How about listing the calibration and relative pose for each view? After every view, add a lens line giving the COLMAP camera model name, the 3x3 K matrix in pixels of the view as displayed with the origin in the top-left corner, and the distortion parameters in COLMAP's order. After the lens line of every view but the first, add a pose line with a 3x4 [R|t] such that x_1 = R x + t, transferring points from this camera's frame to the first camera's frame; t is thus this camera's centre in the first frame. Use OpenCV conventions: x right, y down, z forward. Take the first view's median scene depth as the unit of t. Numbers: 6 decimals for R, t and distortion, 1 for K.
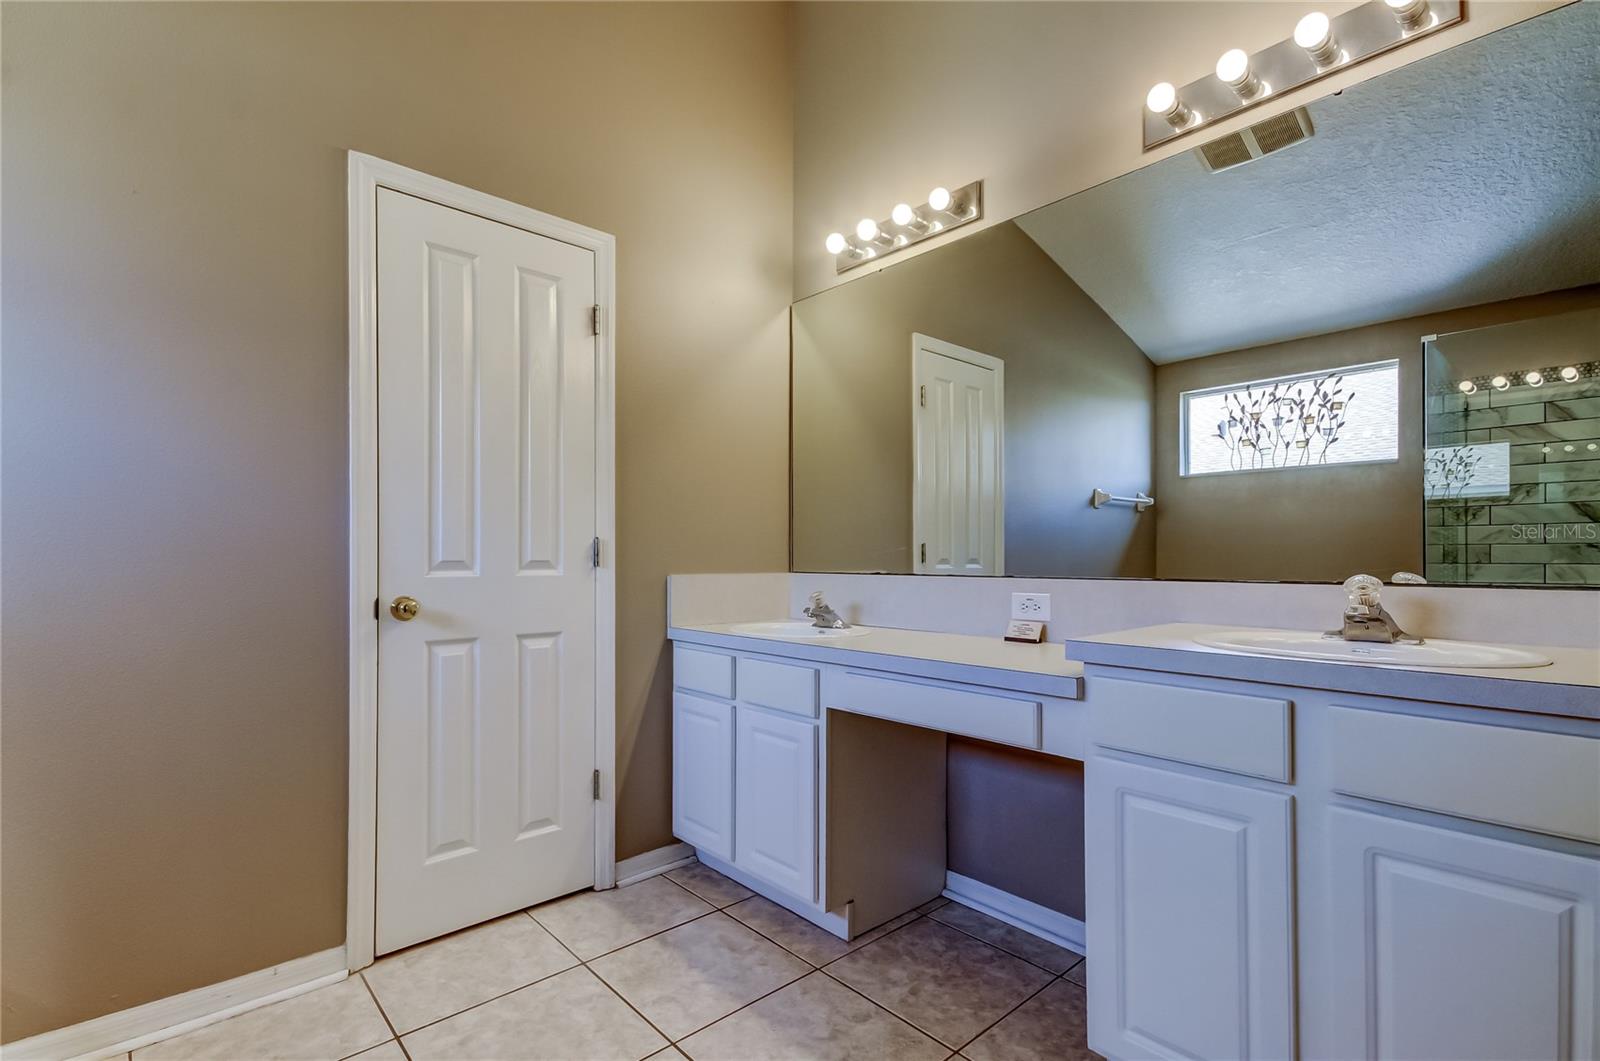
lens RADIAL K [[736.0, 0, 801.2], [0, 736.0, 576.3], [0, 0, 1]] dist [0.019825, 0.000447]
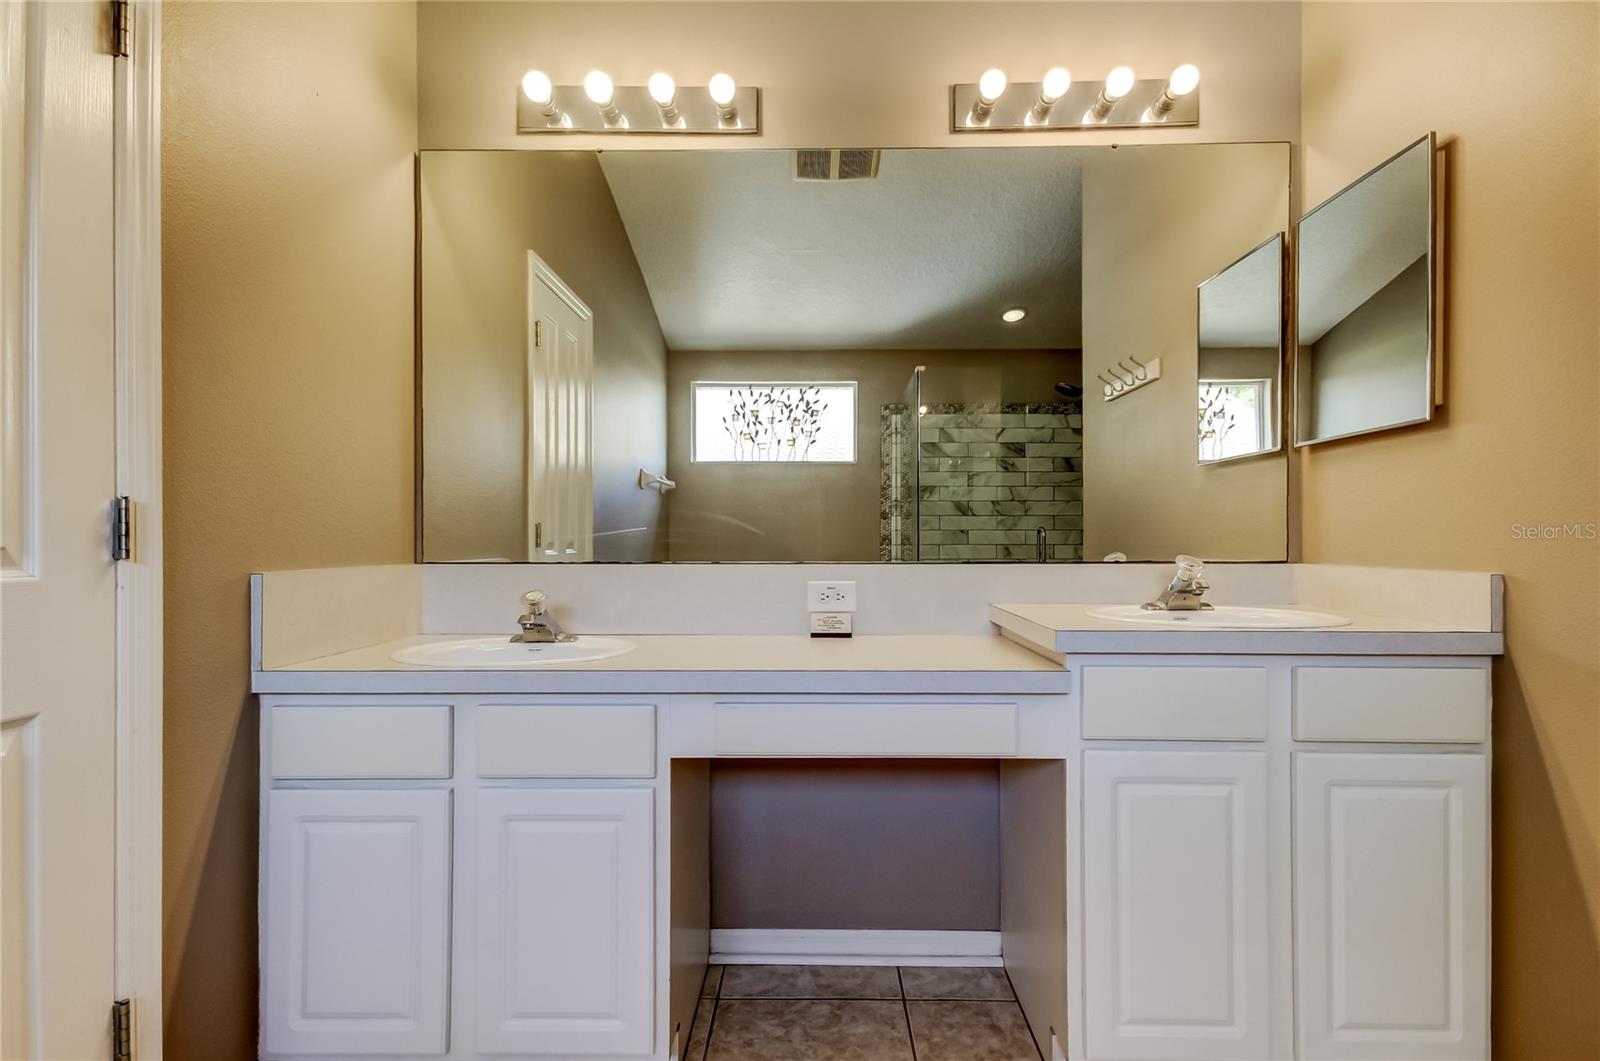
lens RADIAL K [[754.7, 0, 798.7], [0, 754.7, 556.5], [0, 0, 1]] dist [0.013892, -0.000233]
pose [[0.685151, -0.015236, 0.728241, -0.222872], [0.018499, 0.999823, 0.003514, -0.006123], [-0.728166, 0.011064, 0.685312, 0.243725]]
